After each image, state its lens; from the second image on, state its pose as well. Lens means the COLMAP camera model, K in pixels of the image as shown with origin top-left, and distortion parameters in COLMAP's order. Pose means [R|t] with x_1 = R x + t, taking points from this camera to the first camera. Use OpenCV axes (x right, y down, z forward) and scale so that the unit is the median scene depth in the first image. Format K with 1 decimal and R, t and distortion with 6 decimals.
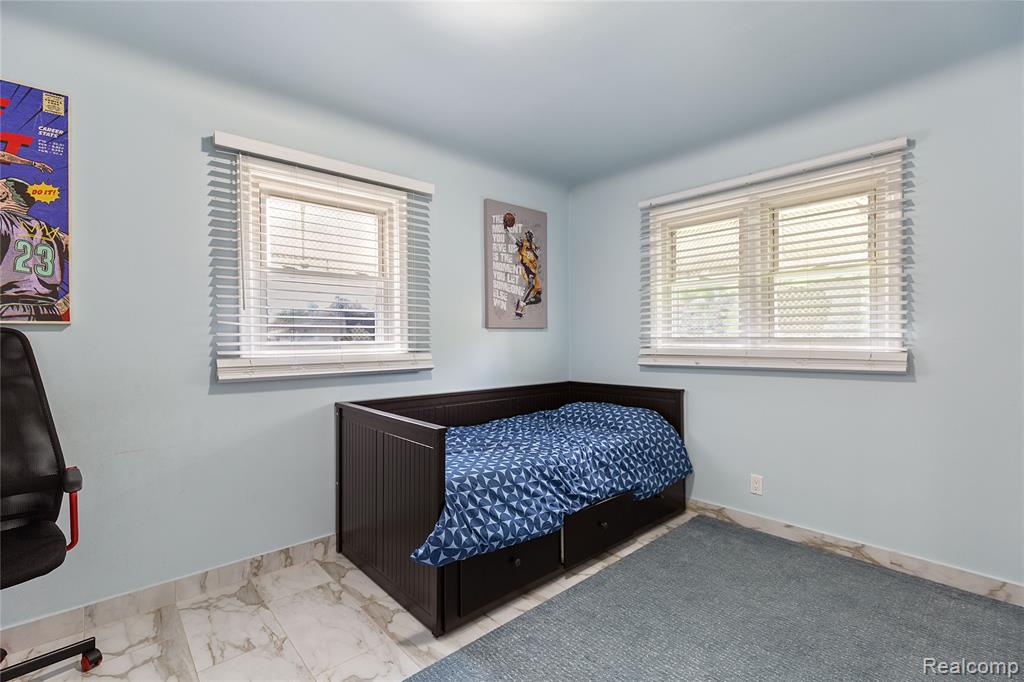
lens RADIAL K [[464.3, 0, 521.0], [0, 464.3, 341.7], [0, 0, 1]] dist [0.010432, -0.002516]
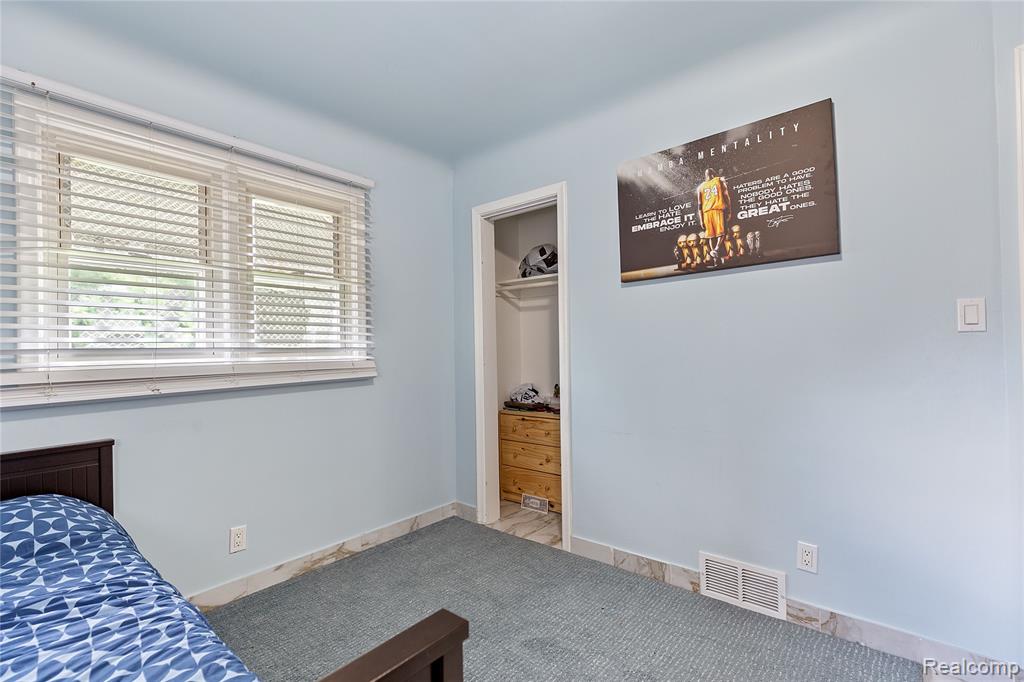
lens RADIAL K [[464.3, 0, 523.1], [0, 464.3, 339.5], [0, 0, 1]] dist [0.010432, -0.002516]
pose [[-0.126631, 0.015937, 0.991822, -0.361971], [0.014845, 0.999789, -0.014170, -0.006633], [-0.991839, 0.012930, -0.126840, 0.692582]]
